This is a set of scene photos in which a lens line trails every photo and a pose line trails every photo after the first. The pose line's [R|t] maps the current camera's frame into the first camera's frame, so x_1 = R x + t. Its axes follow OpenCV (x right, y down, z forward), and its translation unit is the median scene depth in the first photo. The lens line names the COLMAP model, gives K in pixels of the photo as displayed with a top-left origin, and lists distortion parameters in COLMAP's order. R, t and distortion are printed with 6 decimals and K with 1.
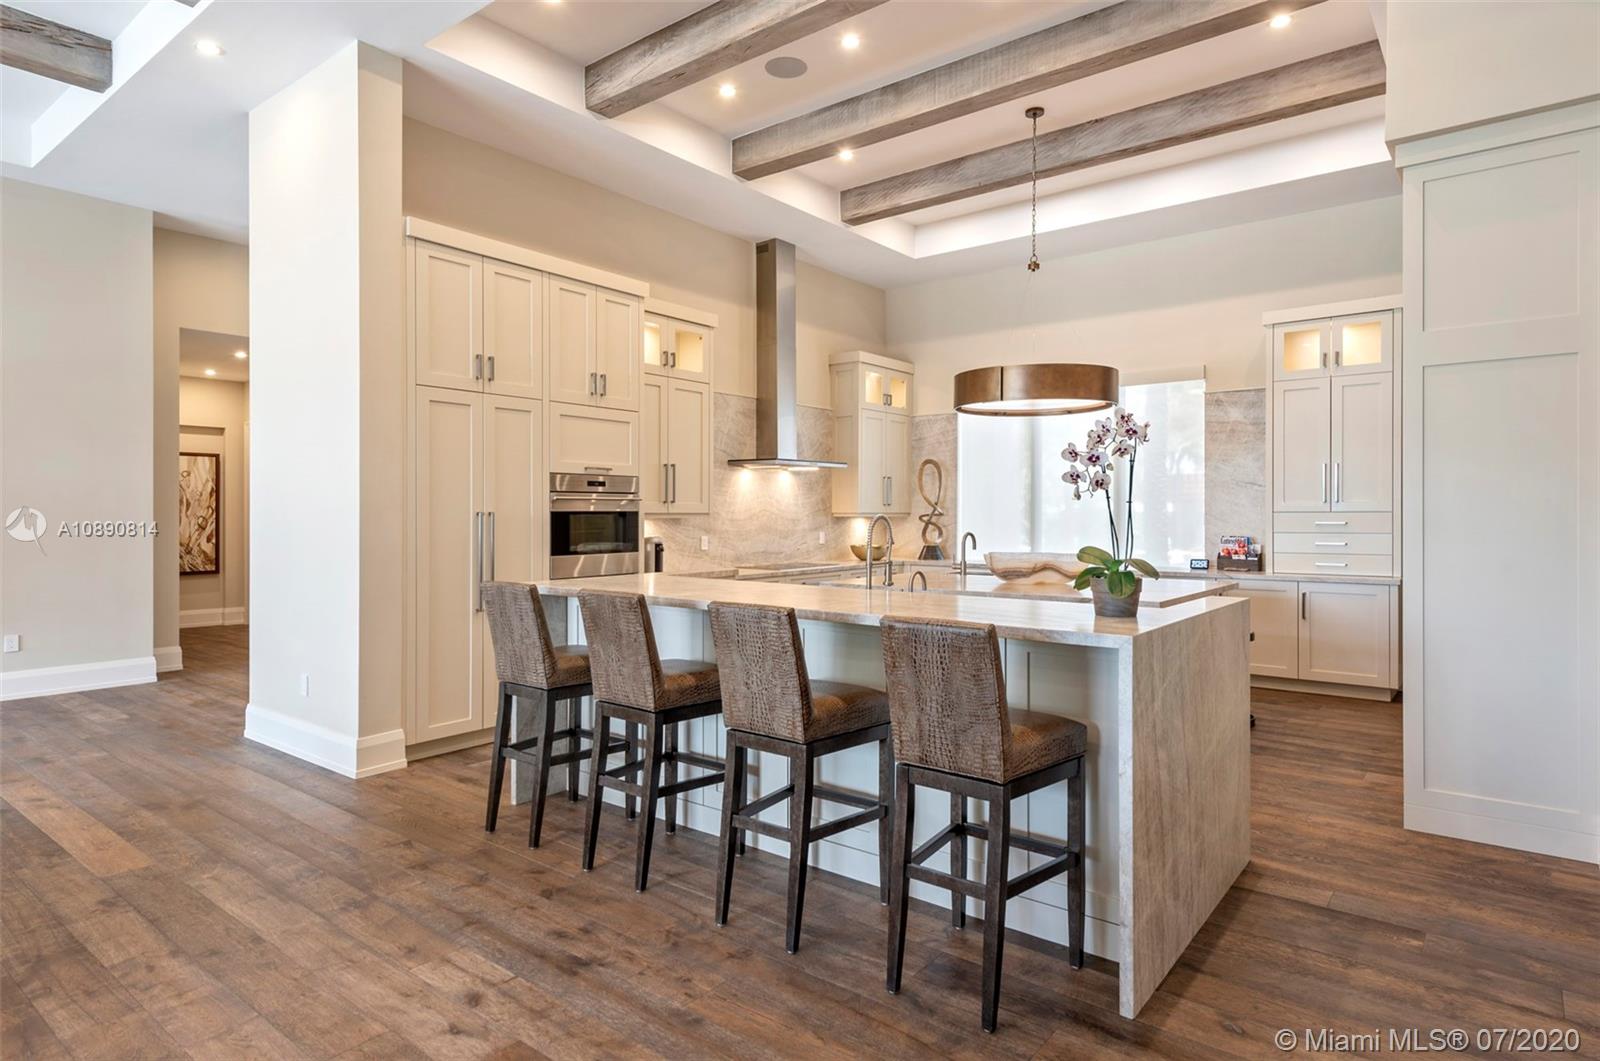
lens RADIAL K [[883.2, 0, 794.1], [0, 883.2, 512.8], [0, 0, 1]] dist [0.004959, 0.000322]
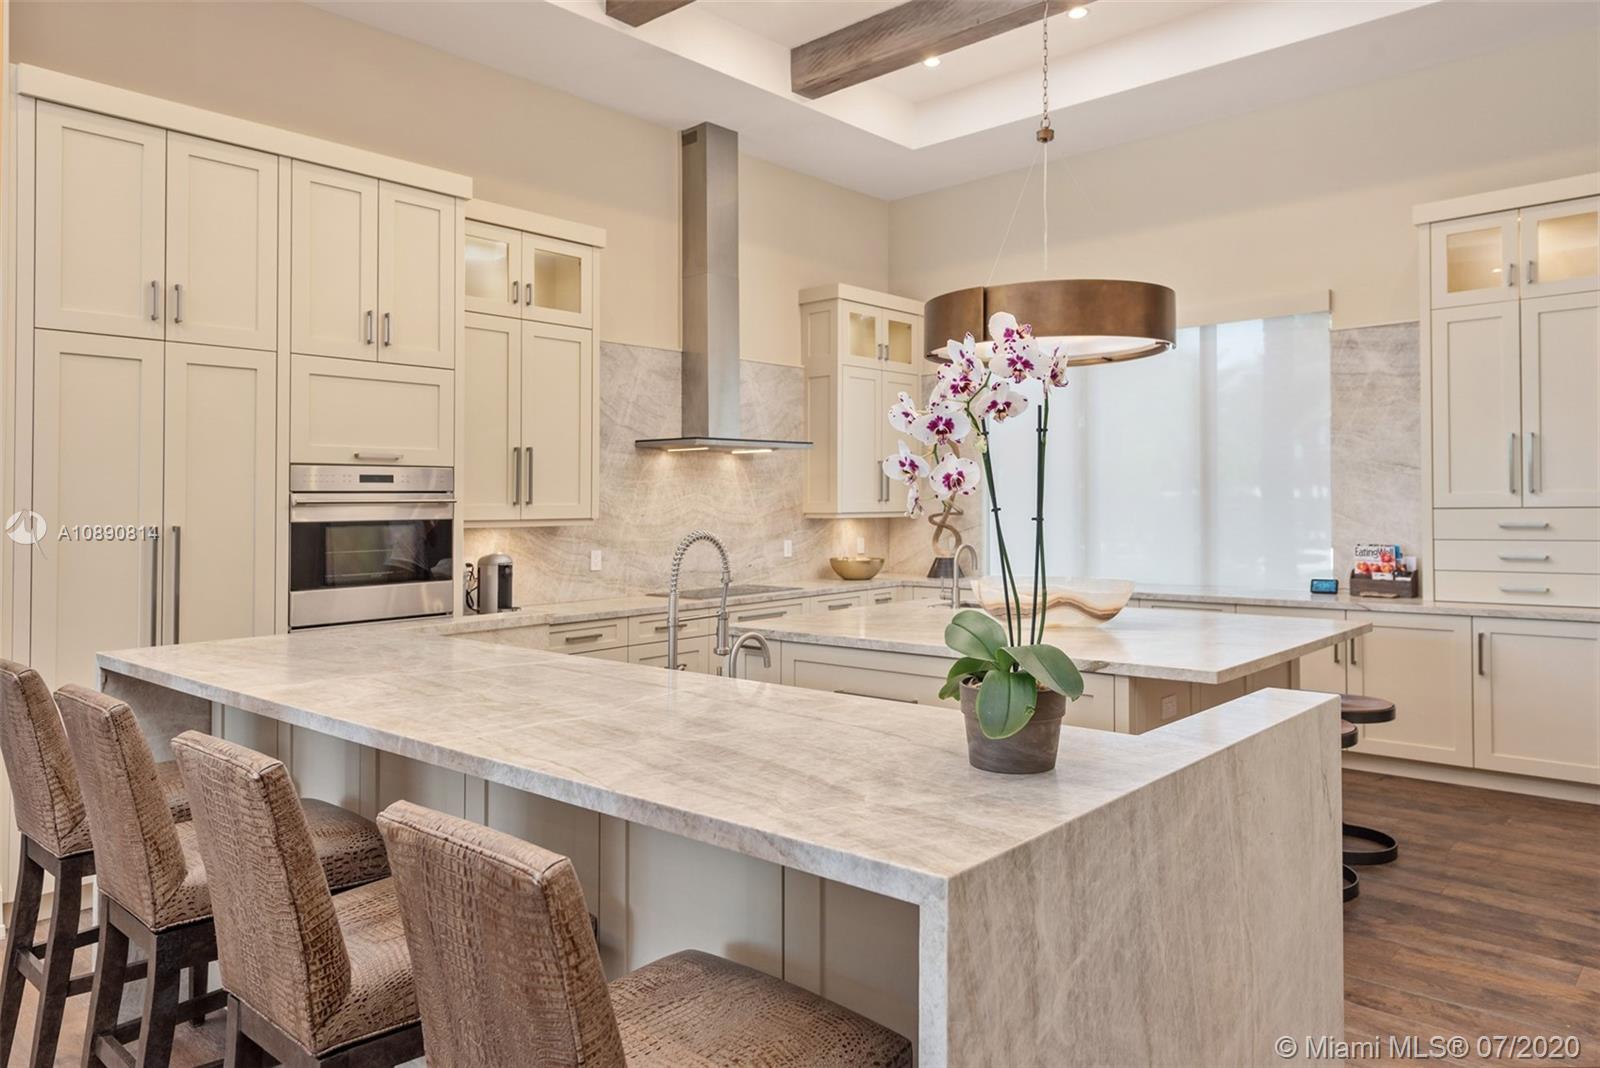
lens RADIAL K [[1098.5, 0, 806.3], [0, 1098.5, 502.0], [0, 0, 1]] dist [0.000849, 0.003700]
pose [[0.999097, -0.010273, -0.041220, 0.102614], [0.010163, 0.999944, -0.002870, -0.007827], [0.041247, 0.002448, 0.999146, 0.153793]]
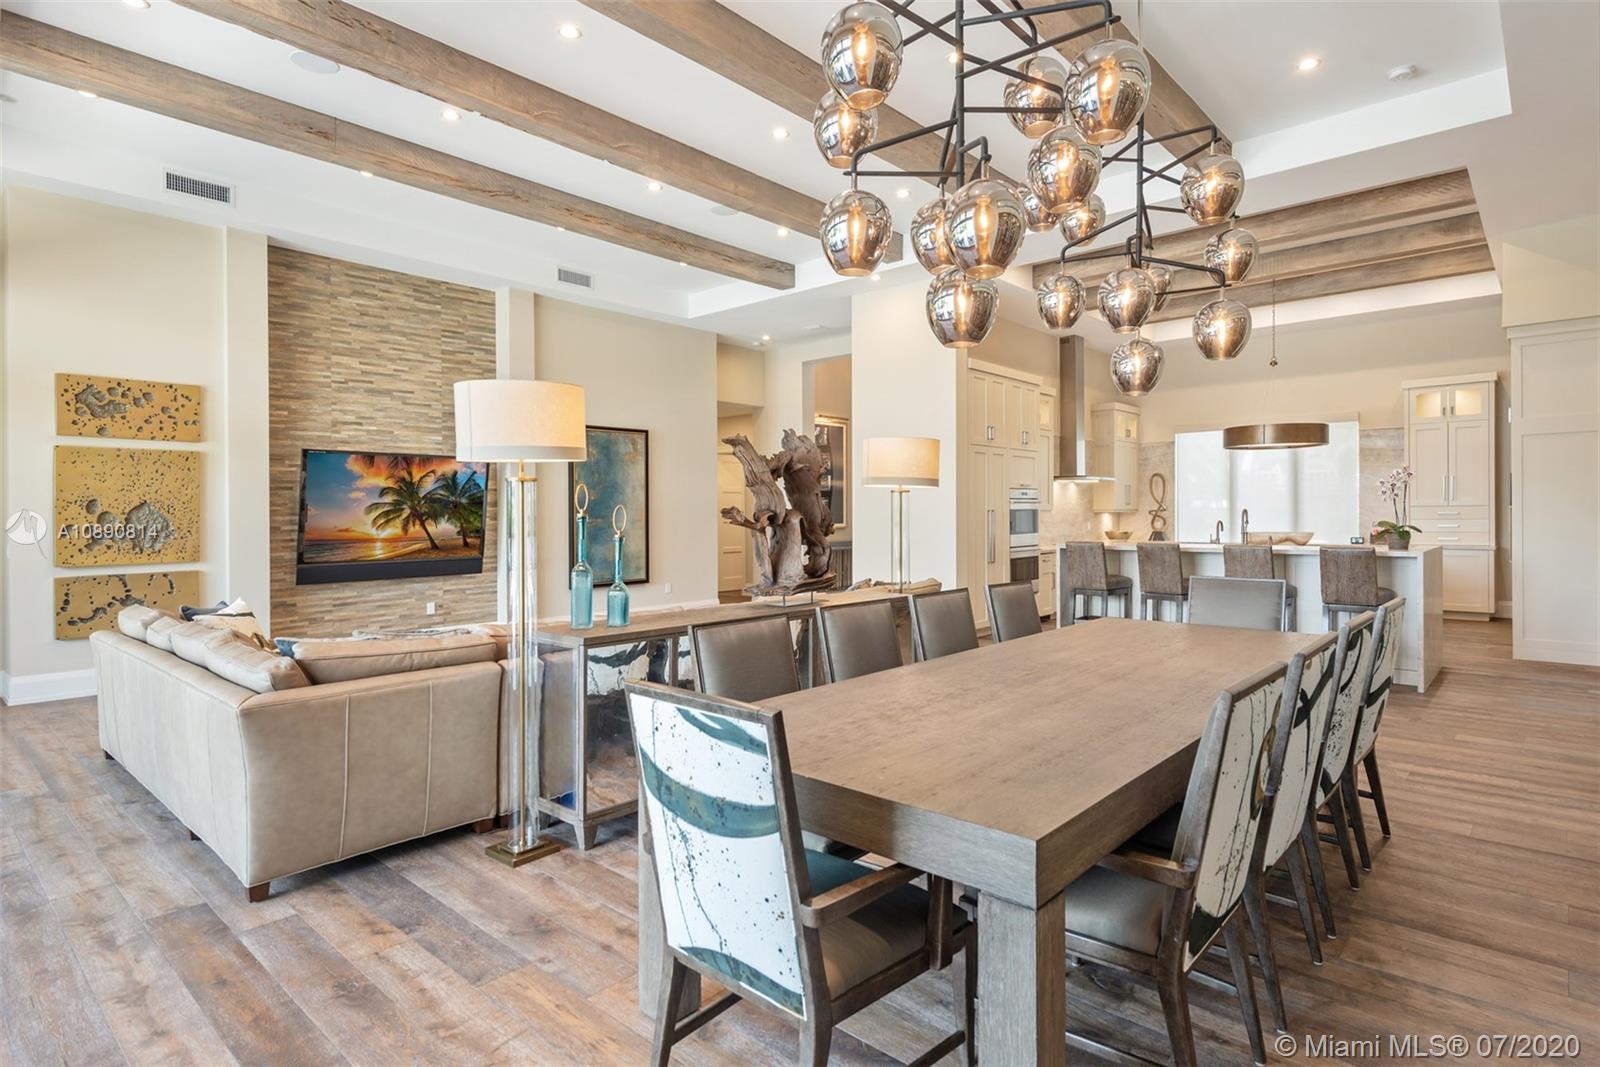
lens RADIAL K [[837.3, 0, 800.2], [0, 837.3, 515.8], [0, 0, 1]] dist [-0.002333, -0.000683]
pose [[0.998378, -0.007873, -0.056380, -0.468674], [0.008139, 0.999957, 0.004492, 0.000490], [0.056342, -0.004944, 0.998399, -0.564749]]
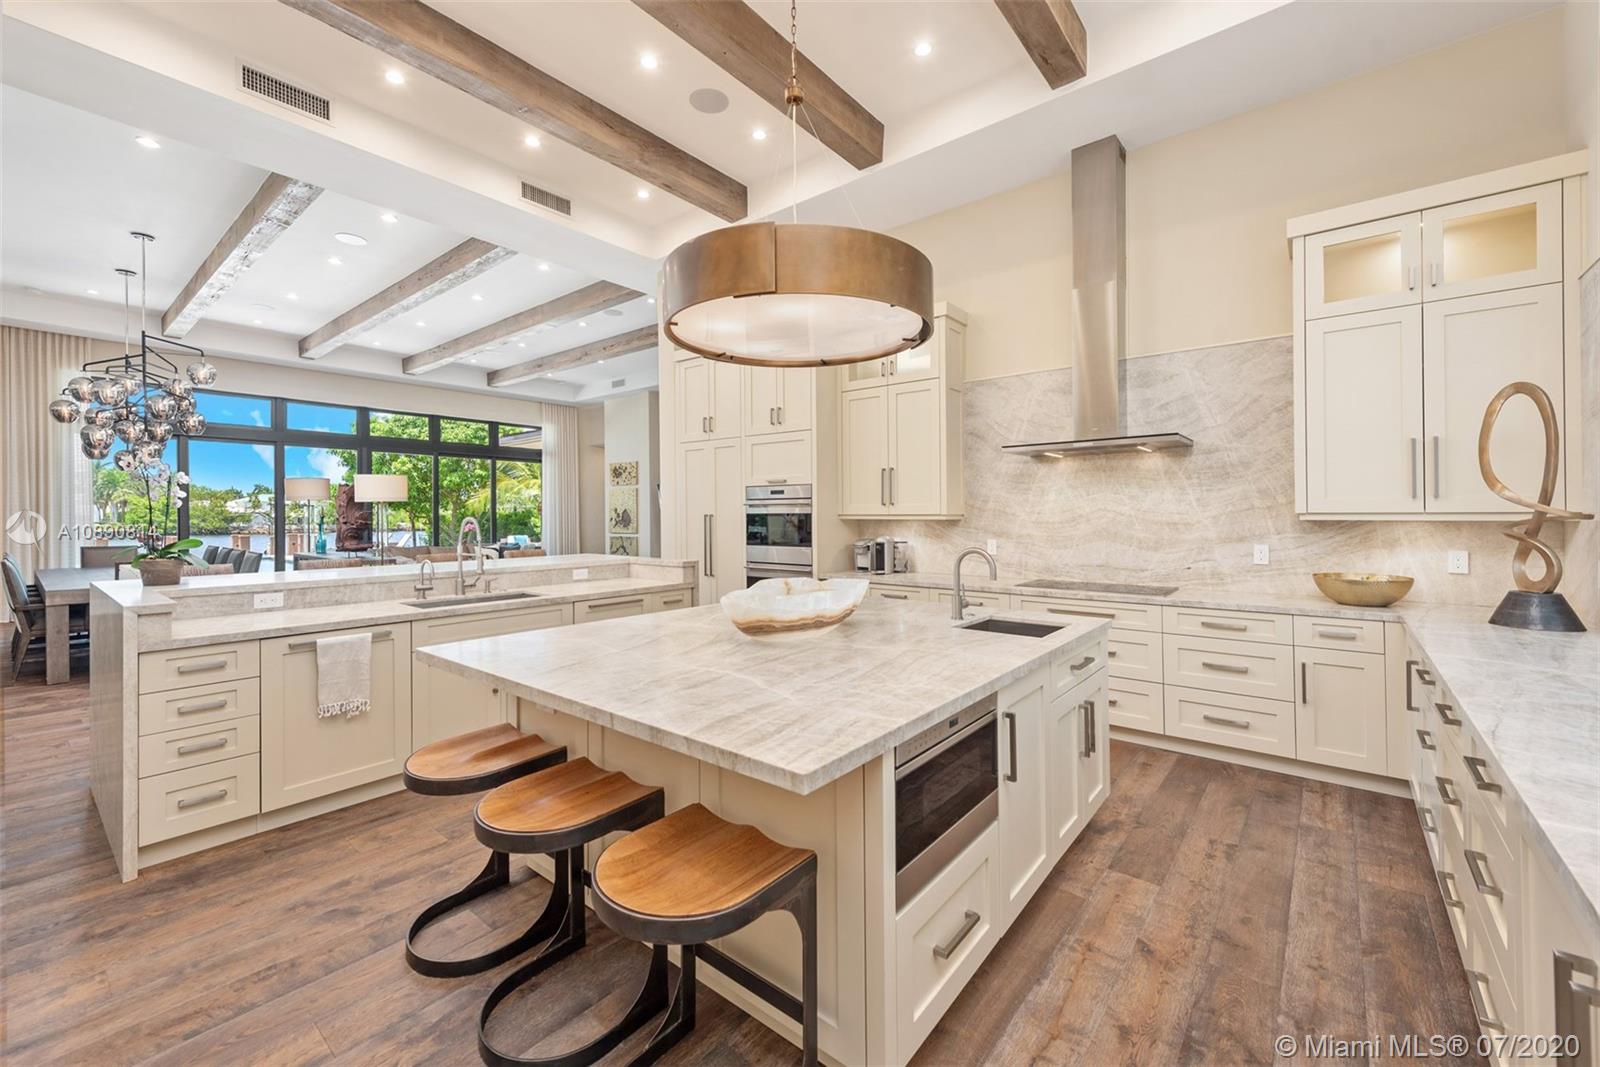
lens RADIAL K [[652.8, 0, 799.5], [0, 652.8, 515.3], [0, 0, 1]] dist [0.008988, -0.000027]
pose [[-0.026758, -0.003203, -0.999637, 0.596420], [-0.000478, 0.999995, -0.003191, 0.003725], [0.999642, 0.000392, -0.026759, 0.855471]]
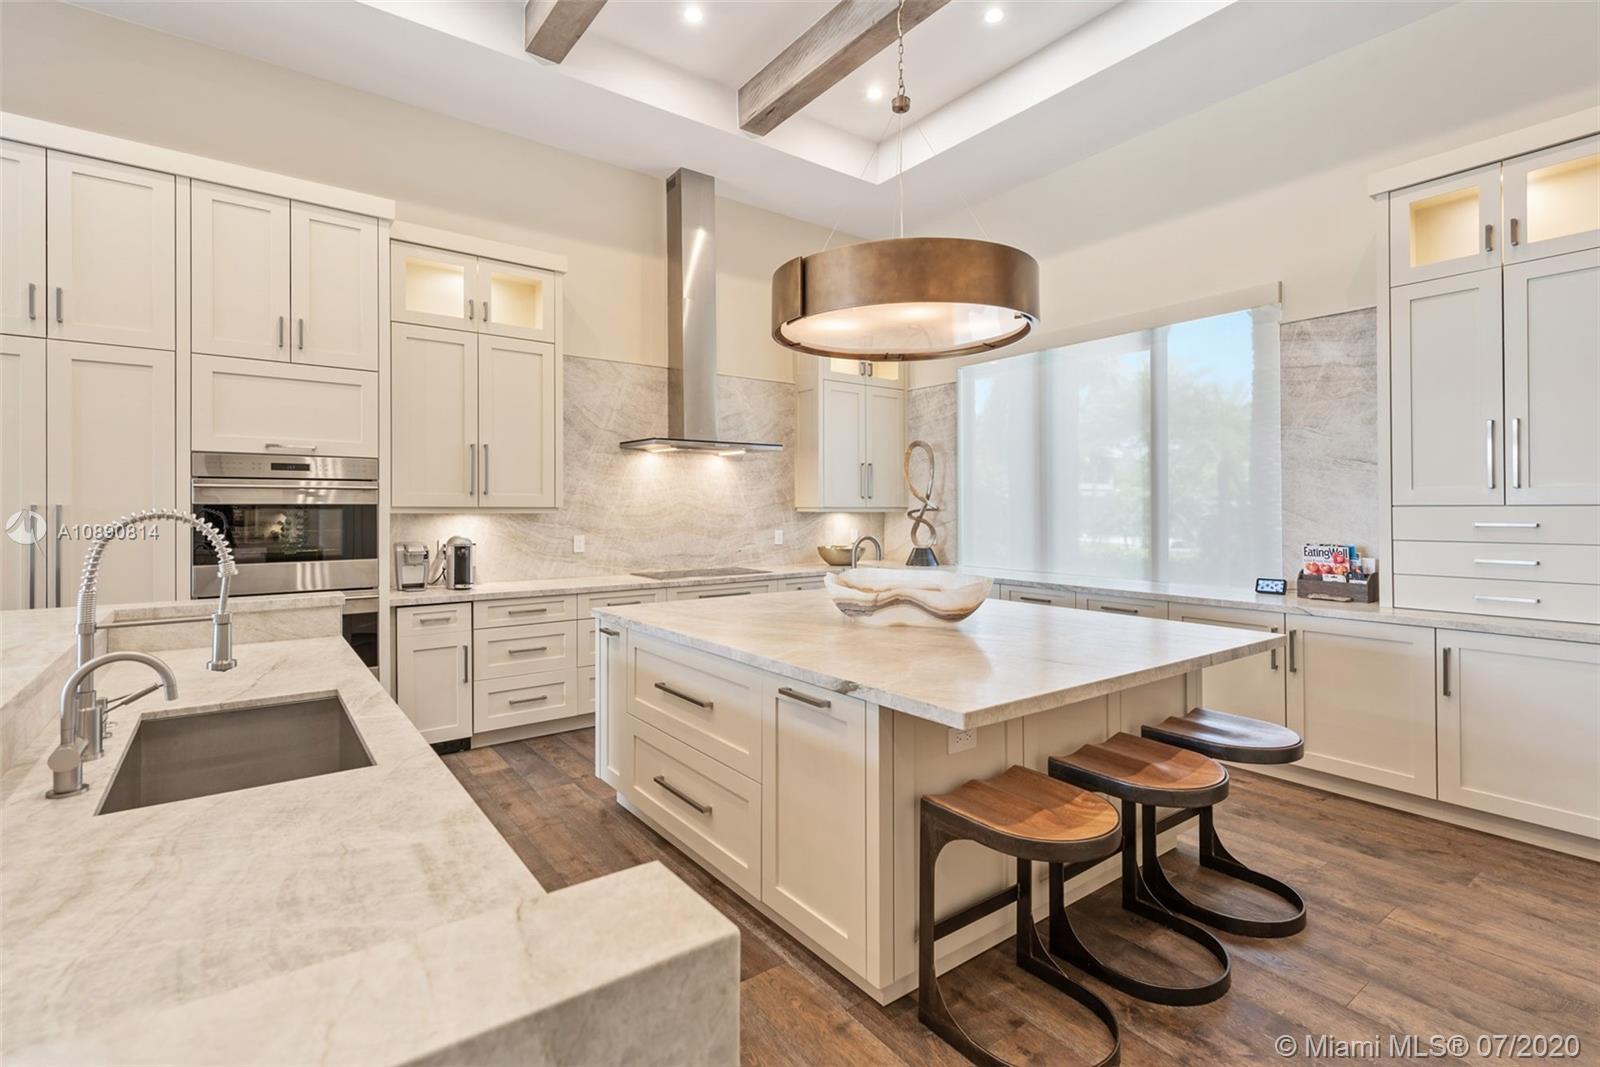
lens RADIAL K [[739.6, 0, 798.8], [0, 739.6, 502.3], [0, 0, 1]] dist [0.001304, -0.000296]
pose [[0.967022, -0.001536, -0.254686, 0.278621], [-0.000709, 0.999962, -0.008726, 0.001637], [0.254690, 0.008619, 0.966984, 0.409470]]
